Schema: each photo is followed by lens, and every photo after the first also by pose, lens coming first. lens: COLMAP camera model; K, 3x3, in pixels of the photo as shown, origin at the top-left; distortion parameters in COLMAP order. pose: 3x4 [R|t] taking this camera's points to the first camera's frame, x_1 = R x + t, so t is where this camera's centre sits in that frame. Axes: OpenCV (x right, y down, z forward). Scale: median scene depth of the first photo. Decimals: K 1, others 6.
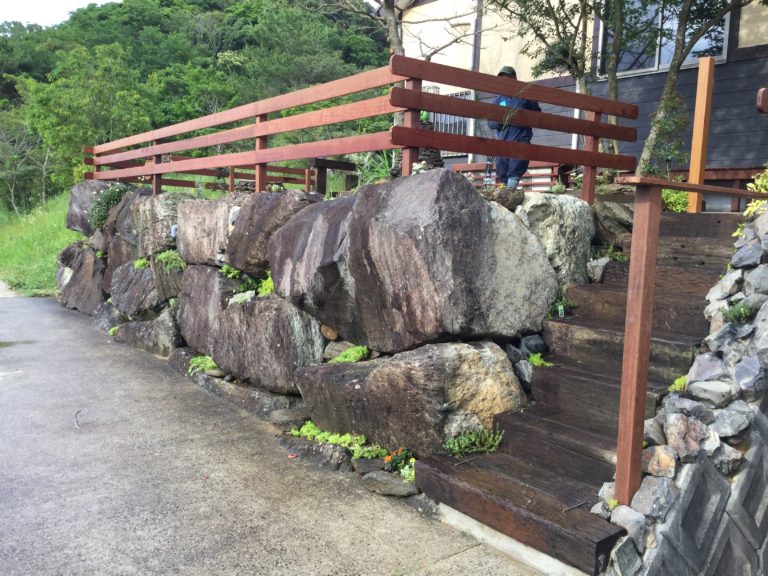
lens RADIAL K [[688.8, 0, 387.2], [0, 688.8, 288.9], [0, 0, 1]] dist [0.075866, -0.131877]
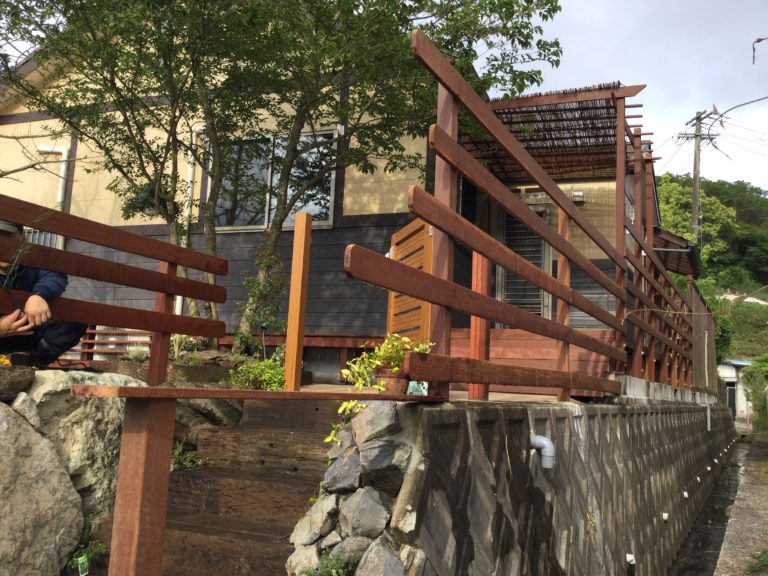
lens RADIAL K [[688.8, 0, 385.5], [0, 688.8, 283.7], [0, 0, 1]] dist [0.075866, -0.131877]
pose [[0.874179, 0.071299, 0.480341, 0.194344], [0.037819, 0.976162, -0.213725, -0.080660], [-0.484129, 0.205000, 0.850643, 0.325299]]
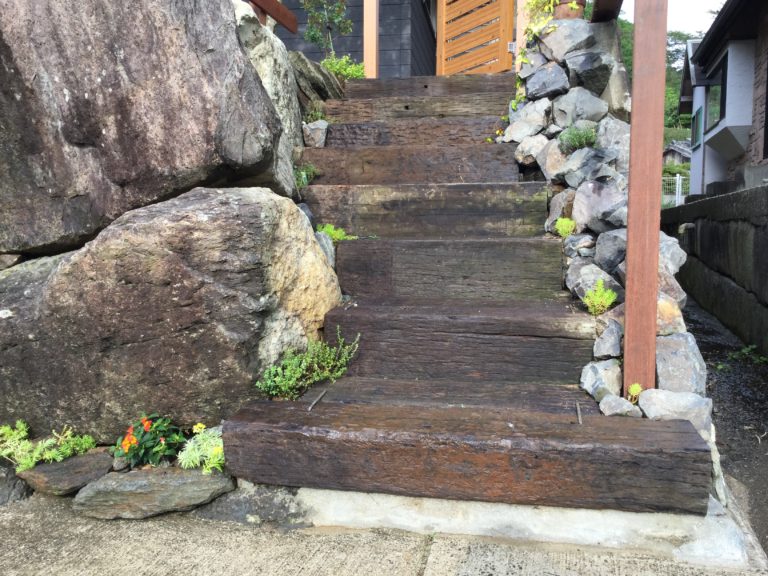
lens RADIAL K [[688.8, 0, 387.0], [0, 688.8, 295.3], [0, 0, 1]] dist [0.075866, -0.131877]
pose [[0.755381, -0.101633, 0.647356, -0.150340], [0.089488, 0.994643, 0.051735, 0.131116], [-0.649147, 0.018851, 0.760430, 0.502481]]
